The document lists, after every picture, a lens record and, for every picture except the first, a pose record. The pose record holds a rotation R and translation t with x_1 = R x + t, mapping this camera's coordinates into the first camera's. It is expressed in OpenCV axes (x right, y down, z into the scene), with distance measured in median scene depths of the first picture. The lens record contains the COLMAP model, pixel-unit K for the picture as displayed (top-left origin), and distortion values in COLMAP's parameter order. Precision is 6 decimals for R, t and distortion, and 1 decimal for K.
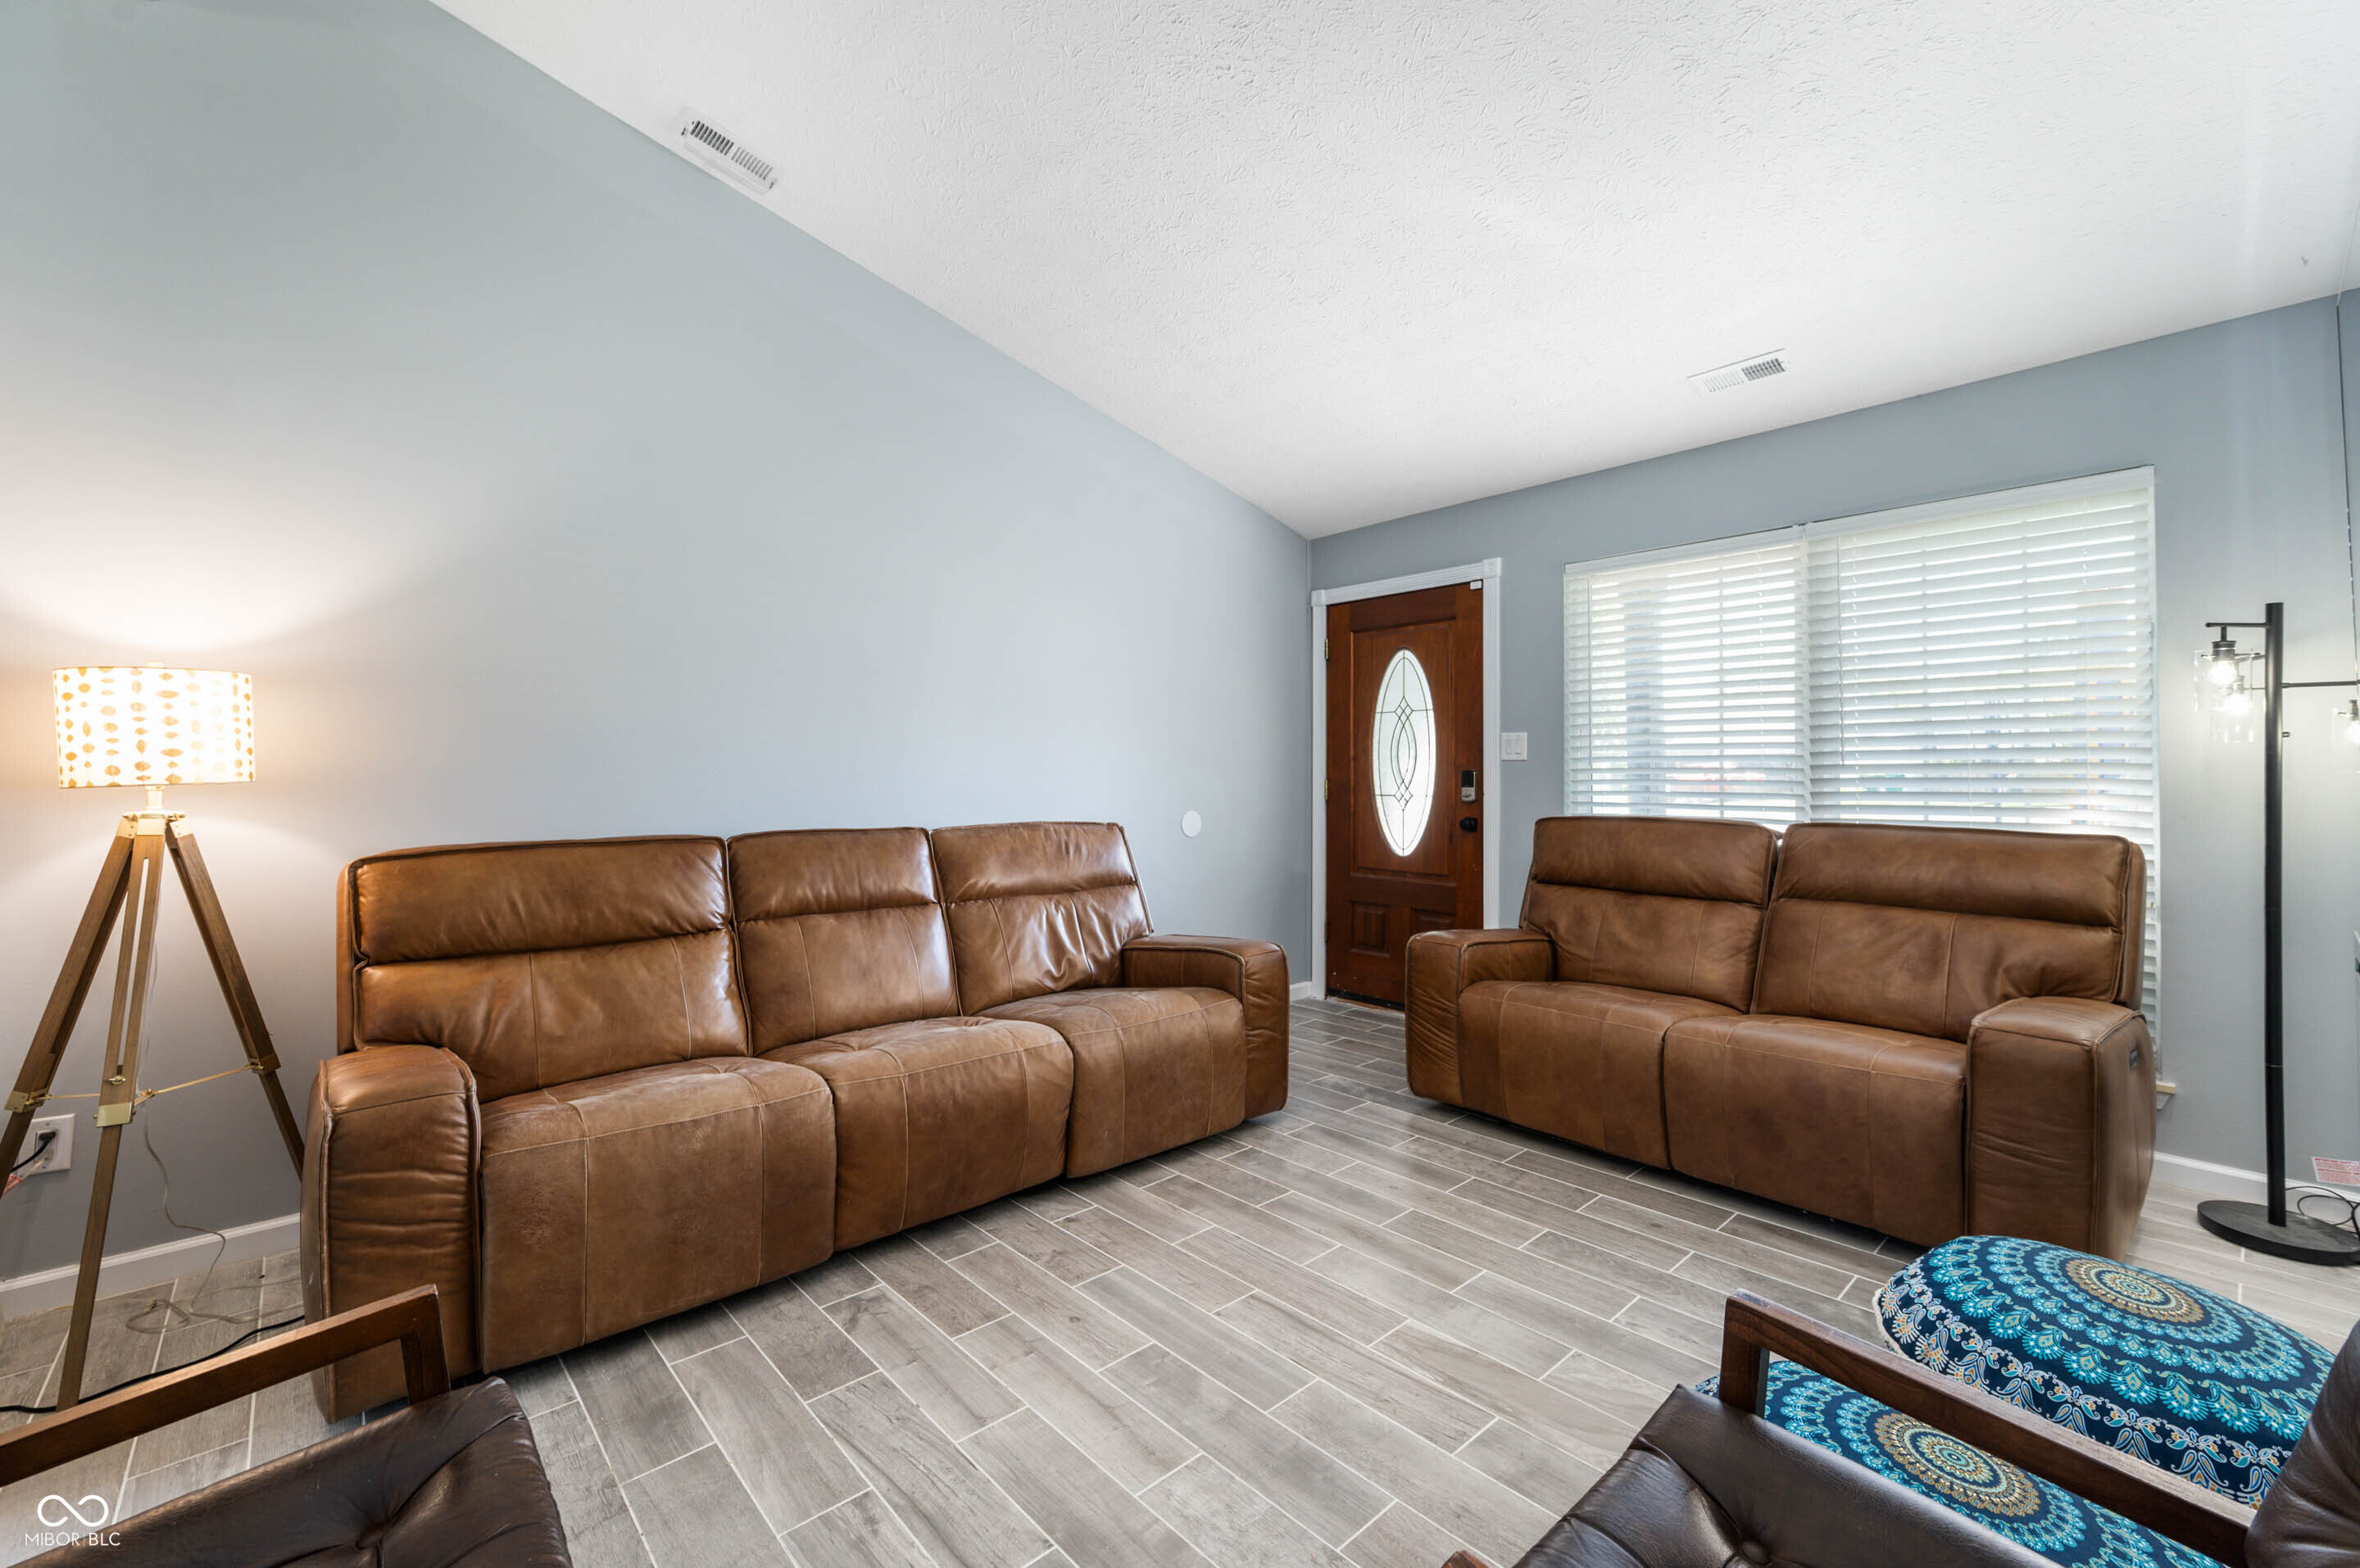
lens RADIAL K [[940.4, 0, 1184.1], [0, 940.4, 761.4], [0, 0, 1]] dist [0.000123, -0.000058]
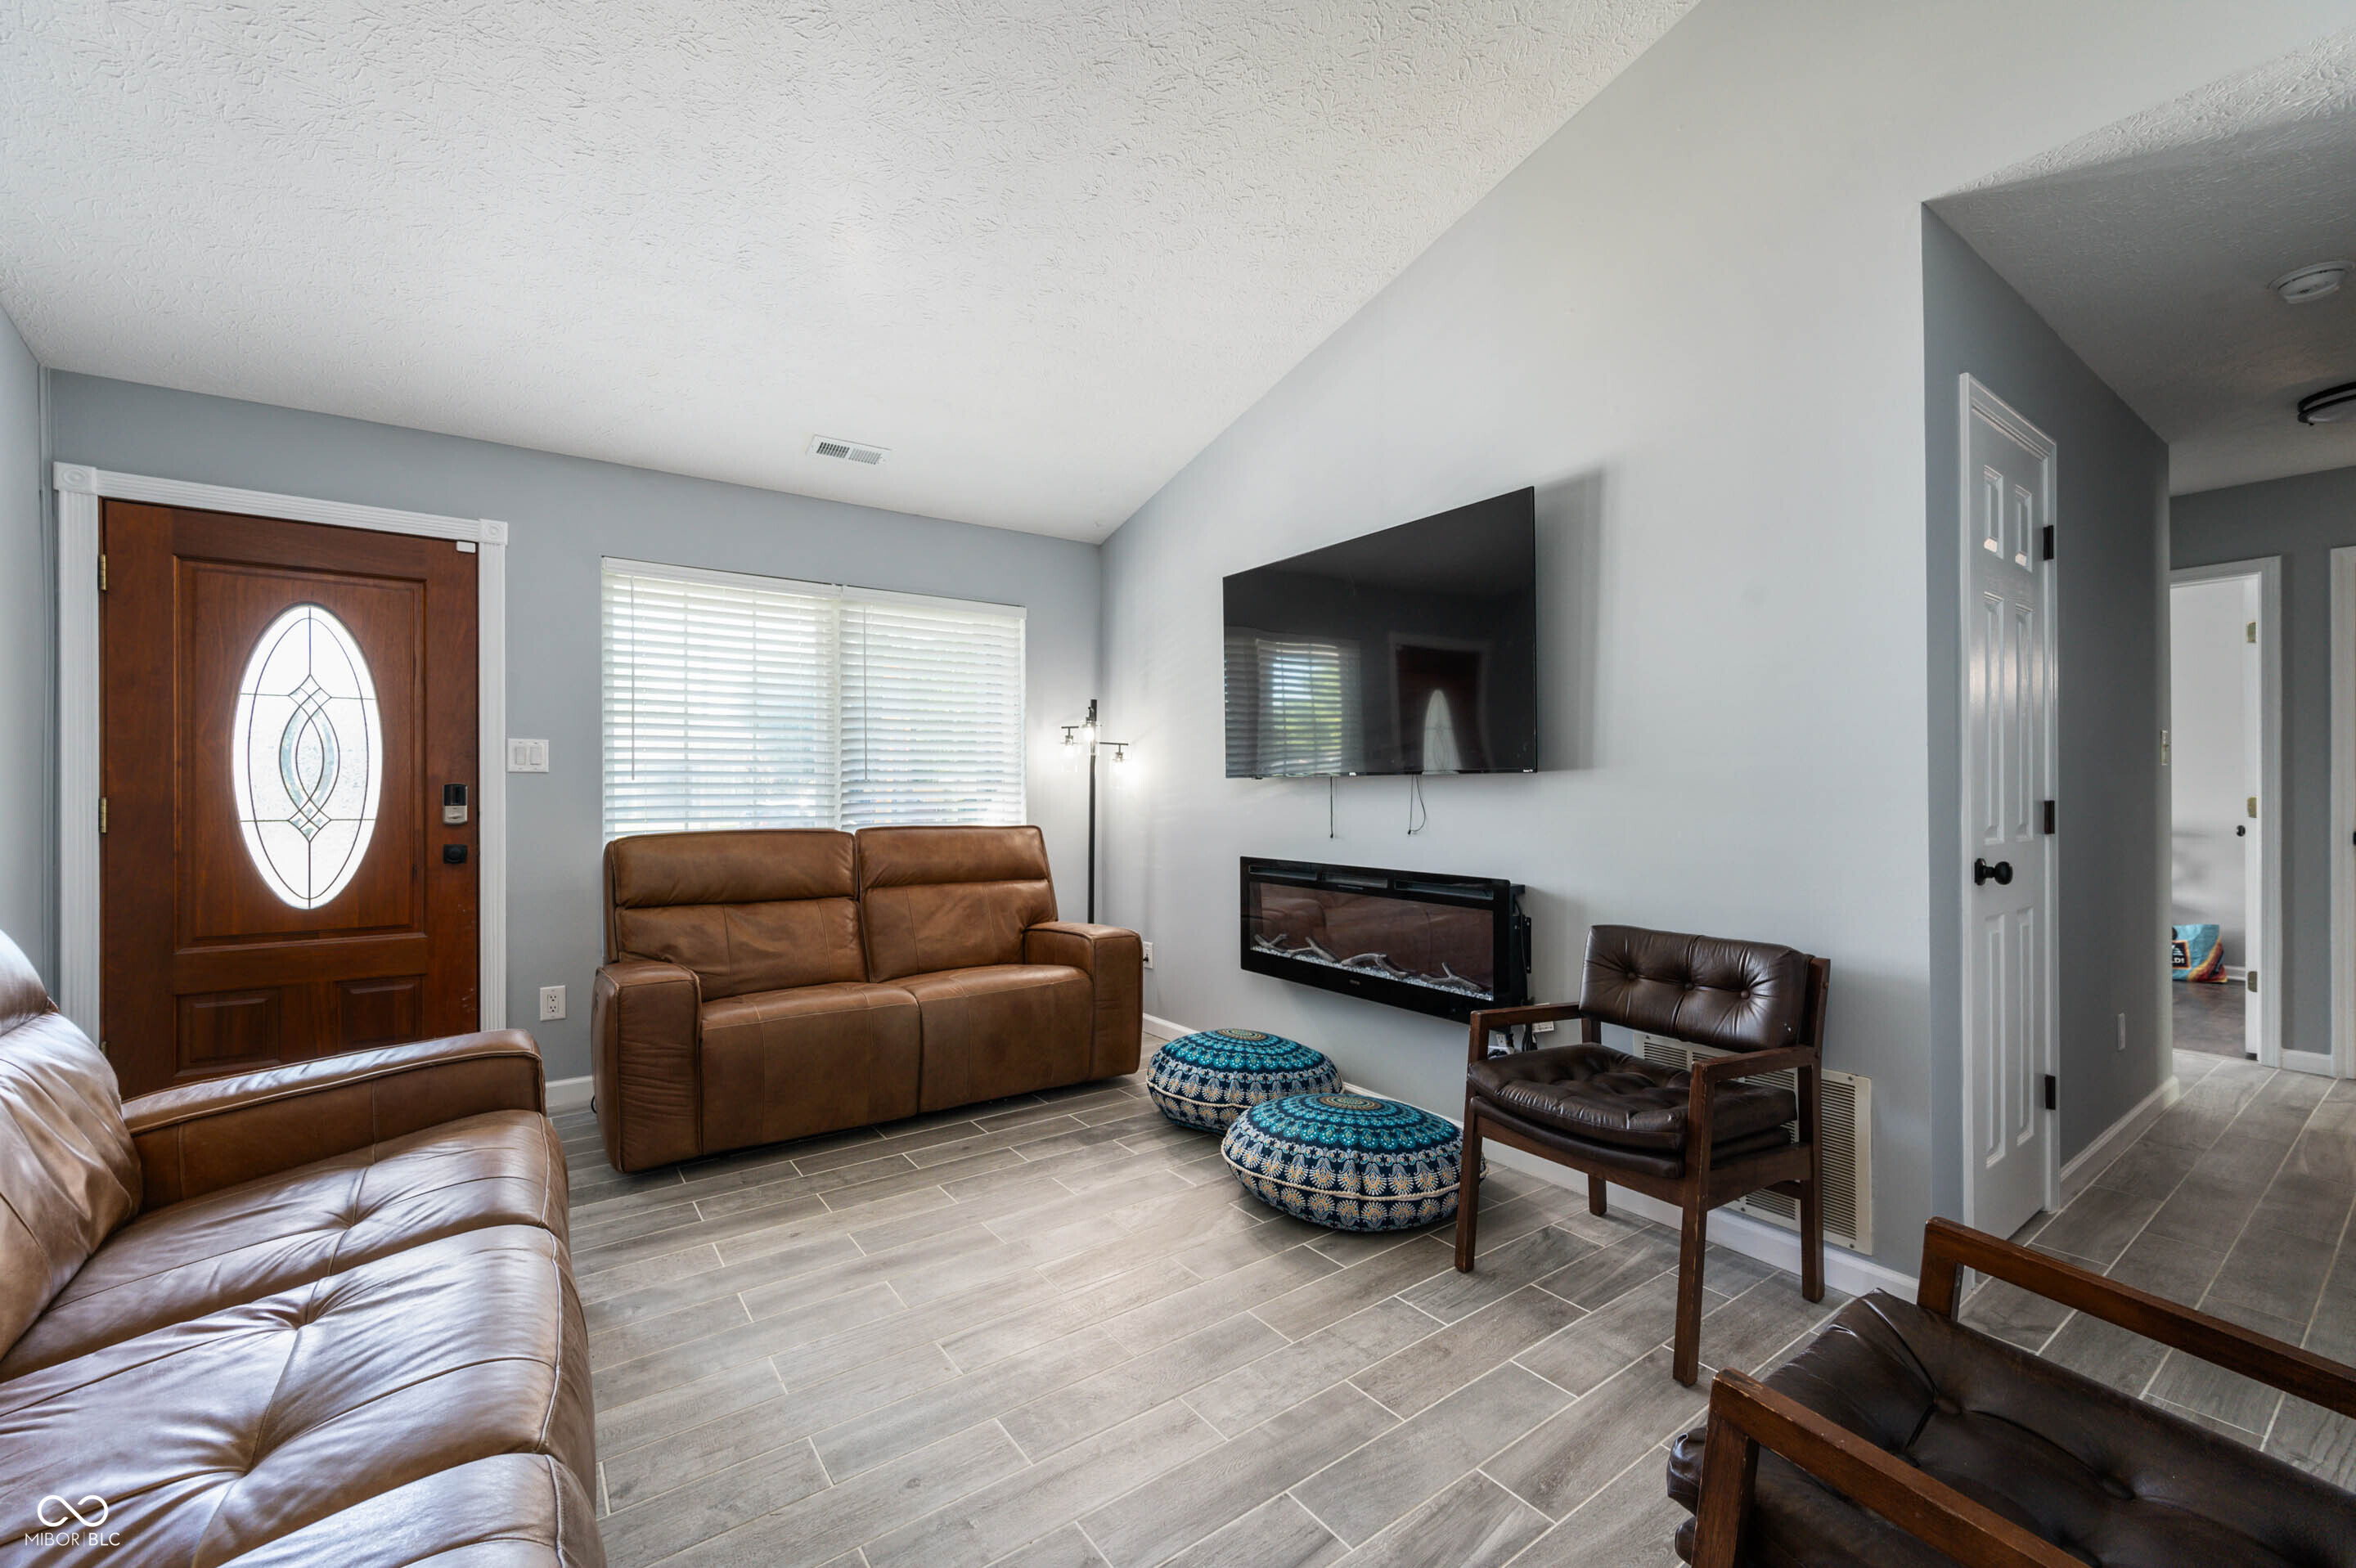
lens RADIAL K [[936.1, 0, 1174.4], [0, 936.1, 796.0], [0, 0, 1]] dist [0.000156, 0.000108]
pose [[0.142925, -0.003013, 0.989729, -0.454474], [-0.009301, 0.999947, 0.004387, 0.012568], [-0.989690, -0.009833, 0.142889, 0.367527]]
